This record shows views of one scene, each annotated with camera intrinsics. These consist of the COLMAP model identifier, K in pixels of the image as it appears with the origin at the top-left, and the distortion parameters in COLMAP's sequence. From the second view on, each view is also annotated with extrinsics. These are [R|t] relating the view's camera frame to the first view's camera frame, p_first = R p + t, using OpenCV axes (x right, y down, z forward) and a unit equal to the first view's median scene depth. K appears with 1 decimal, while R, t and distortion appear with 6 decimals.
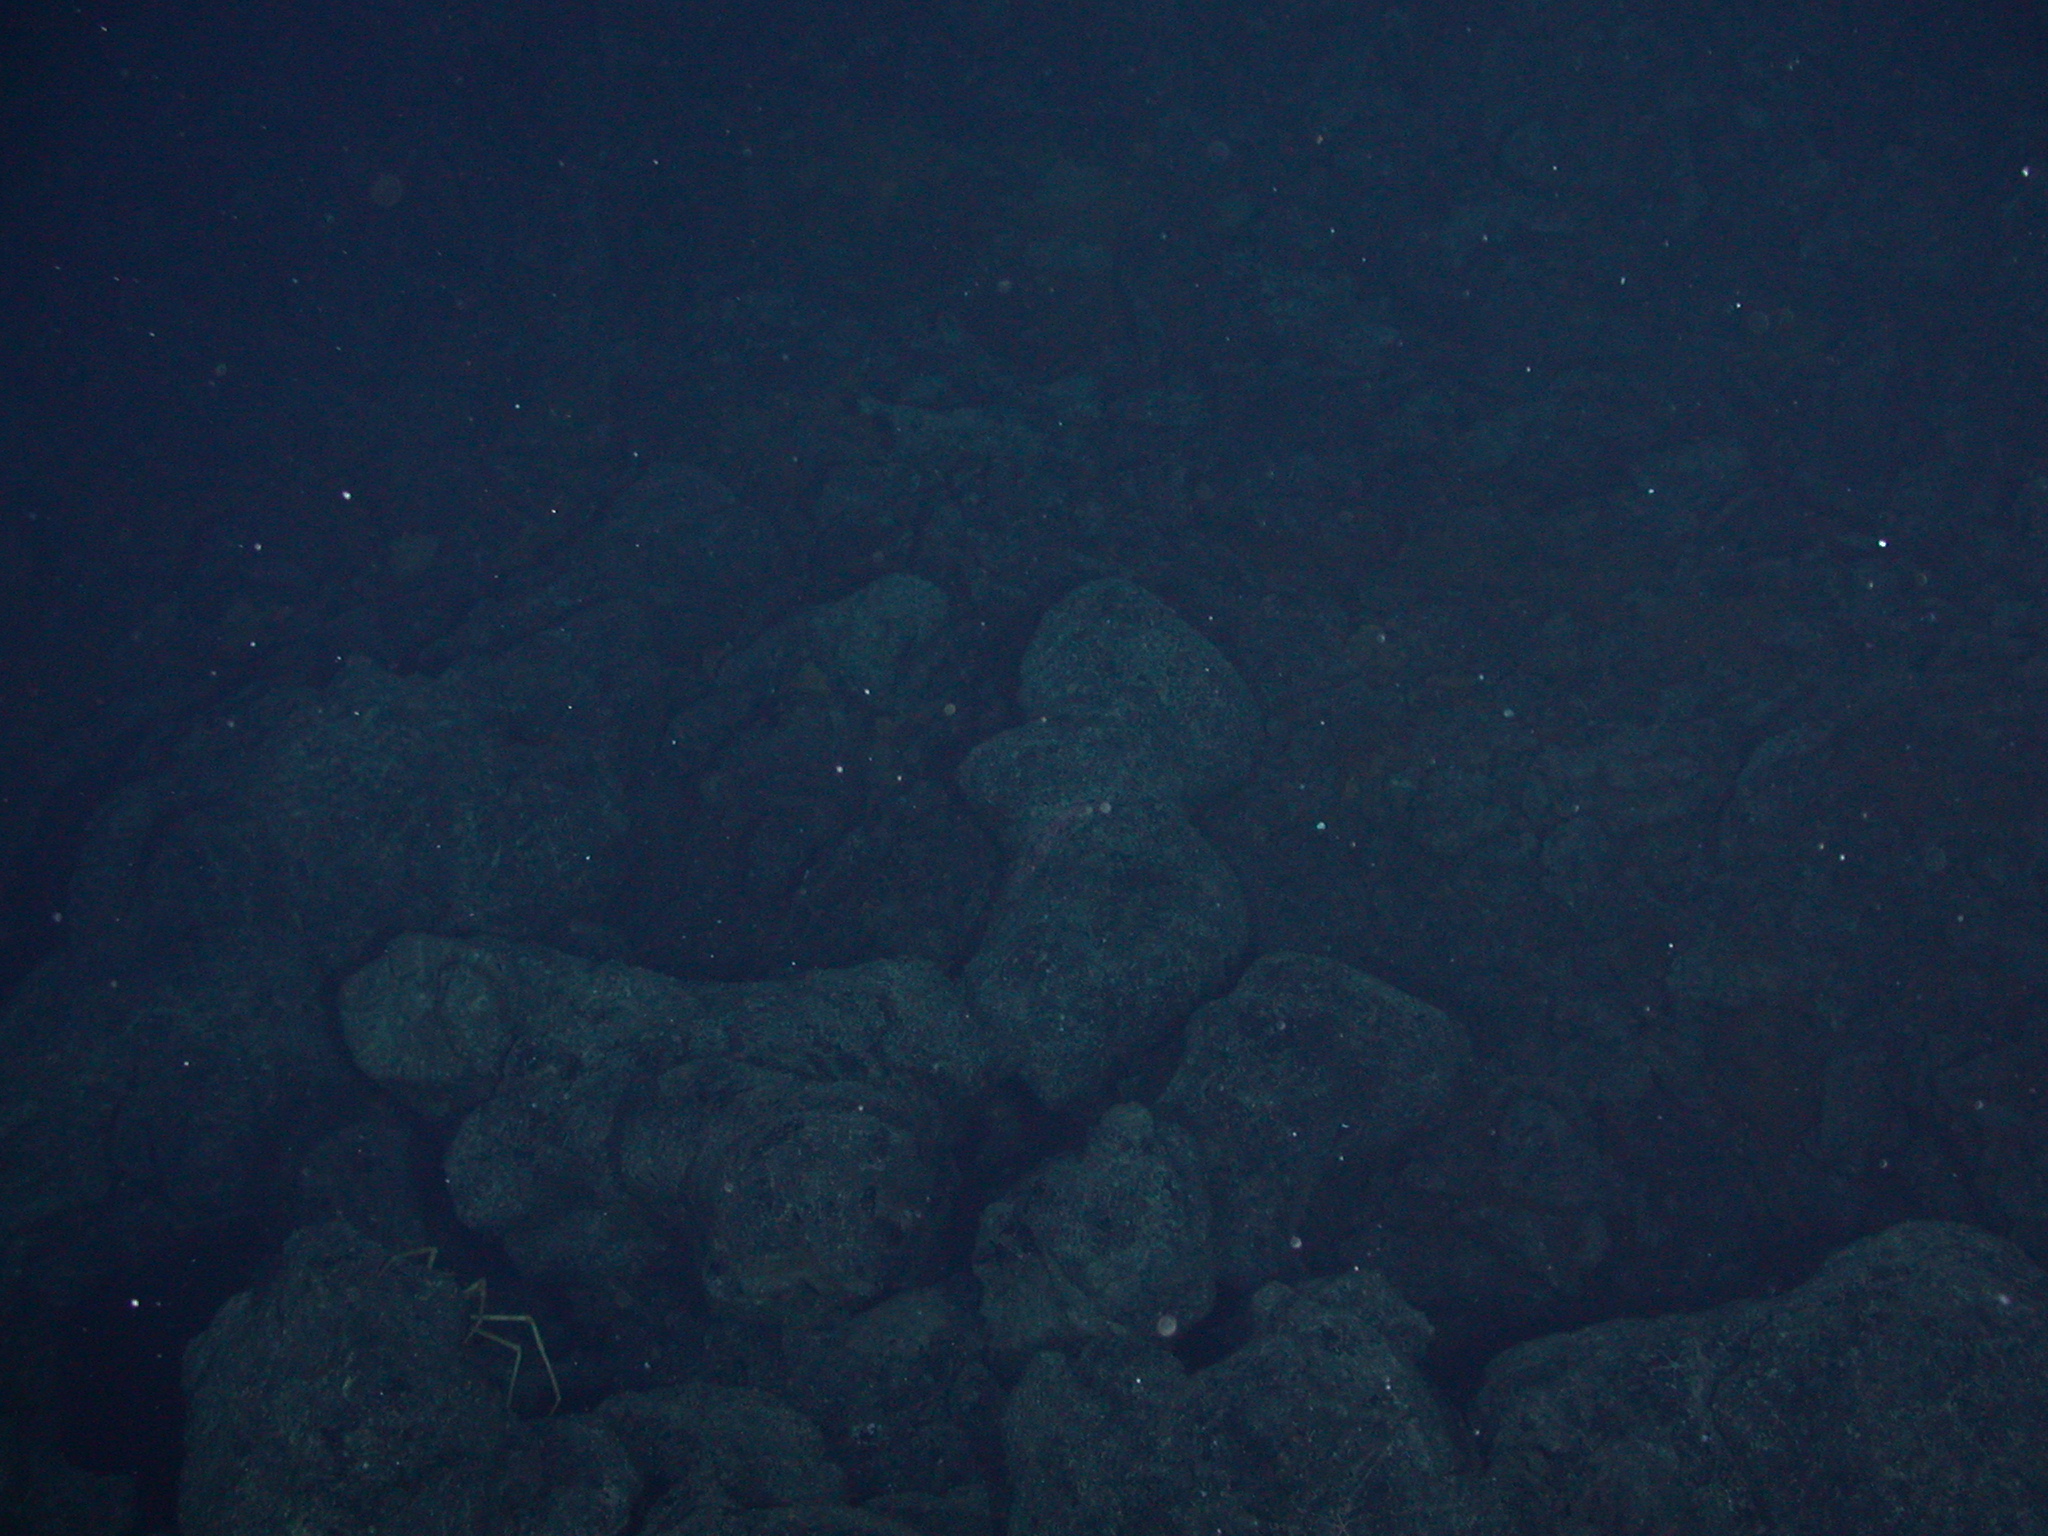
lens RADIAL K [[2771.4, 0, 1024.0], [0, 2771.4, 768.0], [0, 0, 1]] dist [-0.104924, -0.216118]
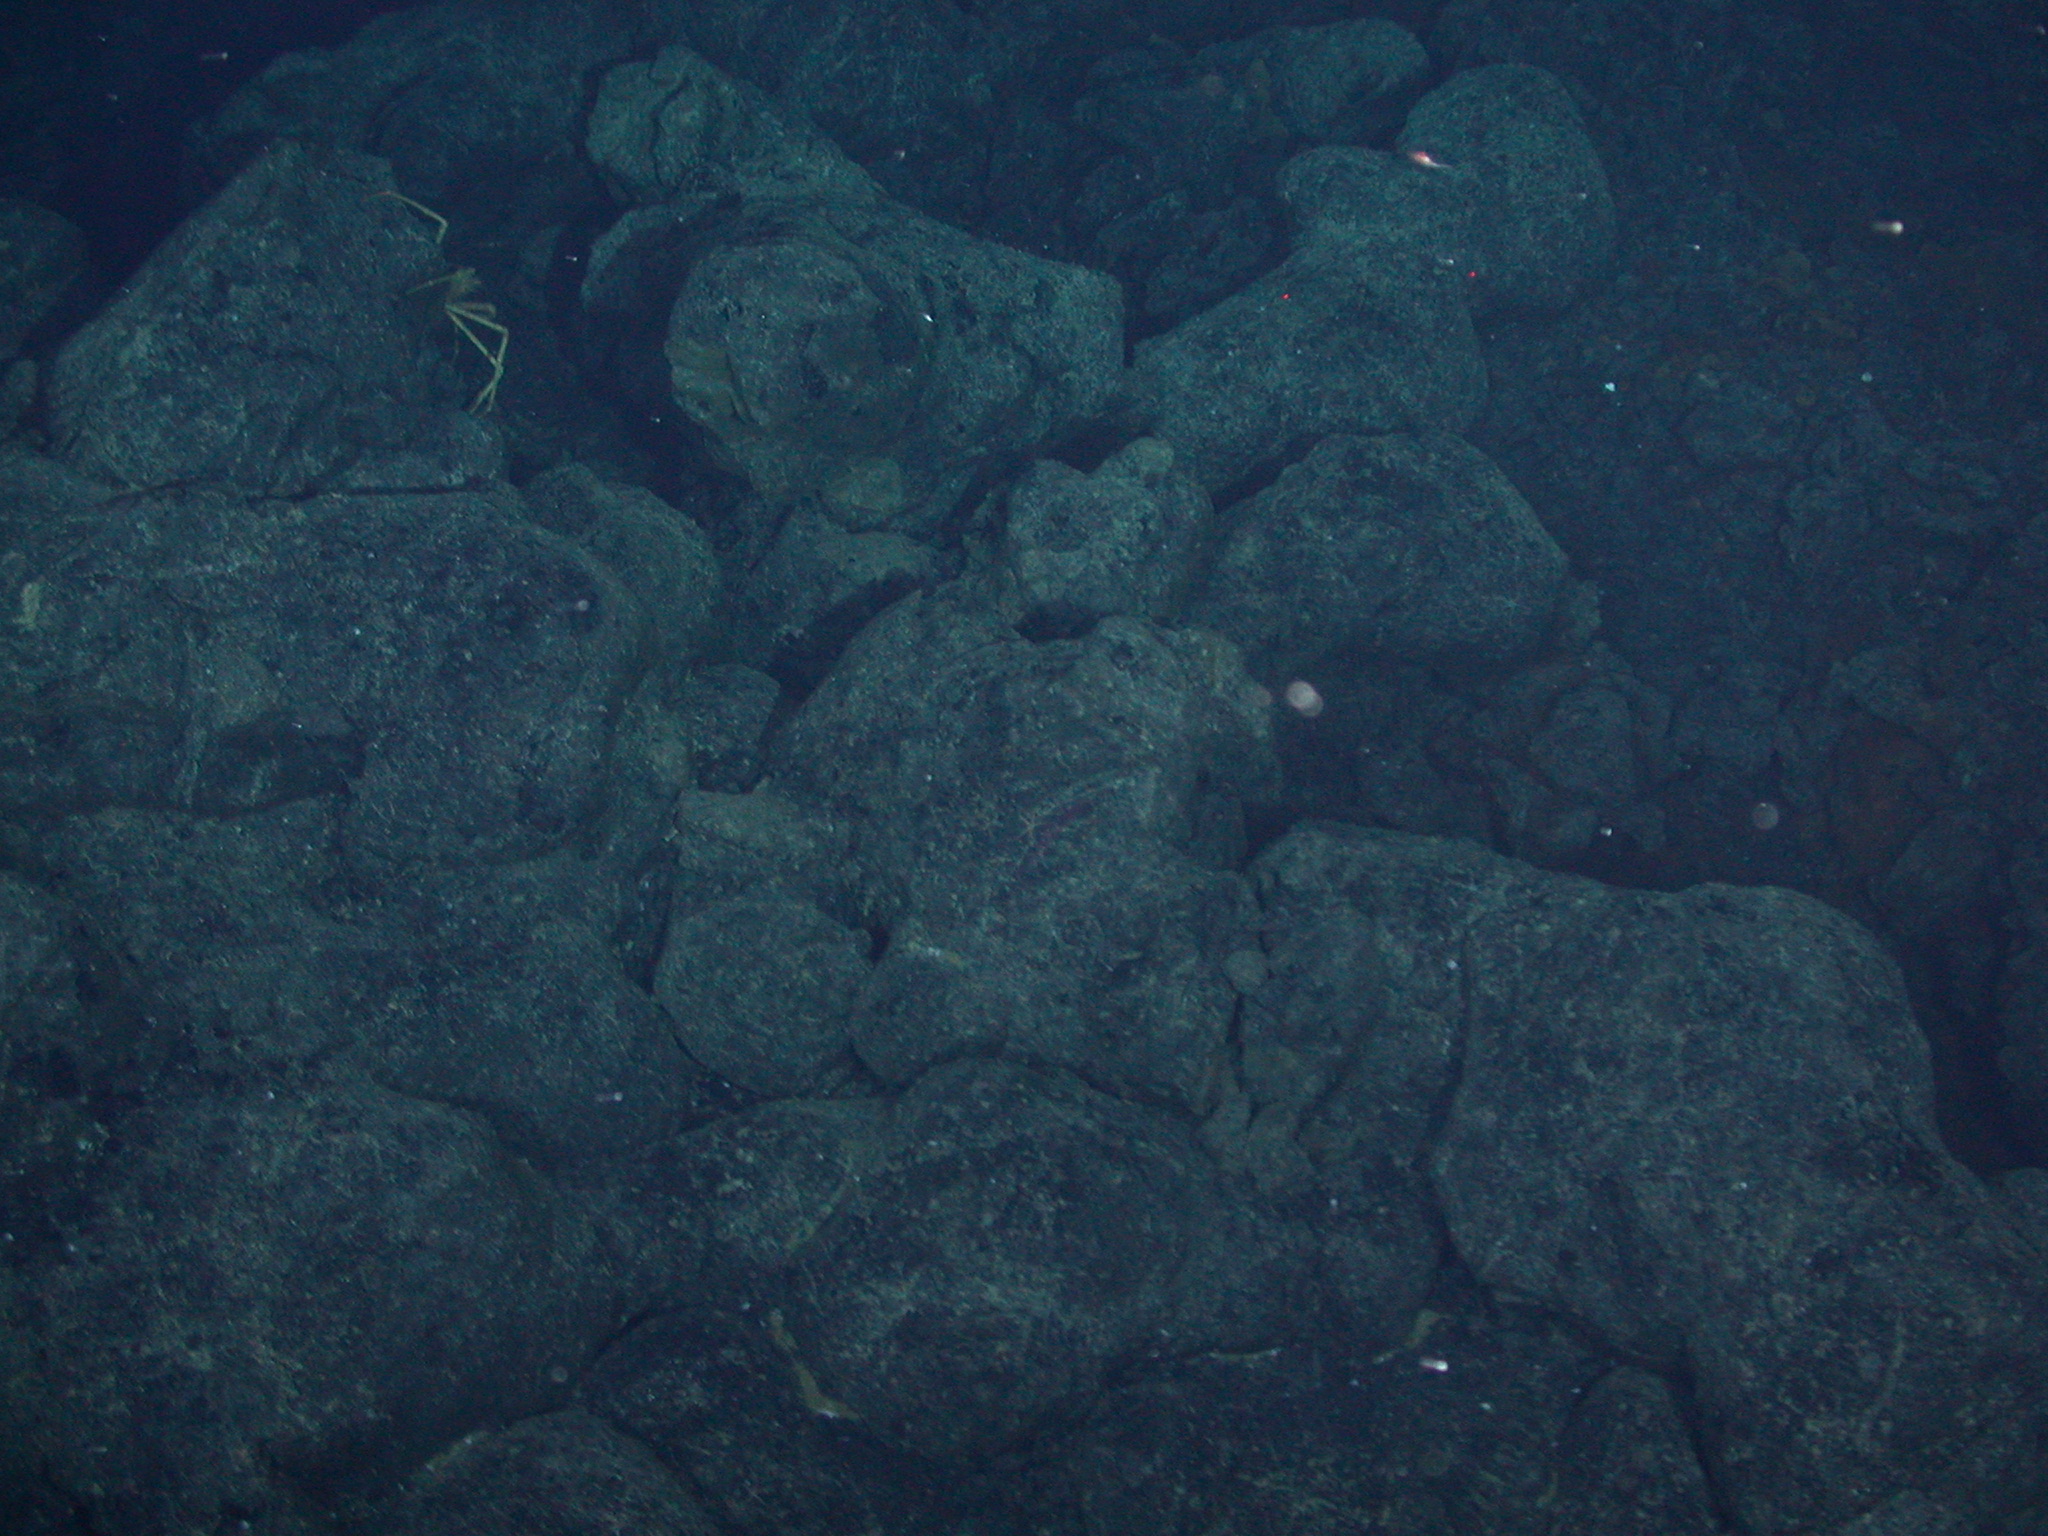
lens RADIAL K [[2771.4, 0, 1024.0], [0, 2771.4, 768.0], [0, 0, 1]] dist [-0.104924, -0.216118]
pose [[0.847804, 0.456778, -0.269410, 0.311762], [-0.430586, 0.889474, 0.153072, 0.098283], [0.309553, -0.013771, 0.950782, 0.079606]]
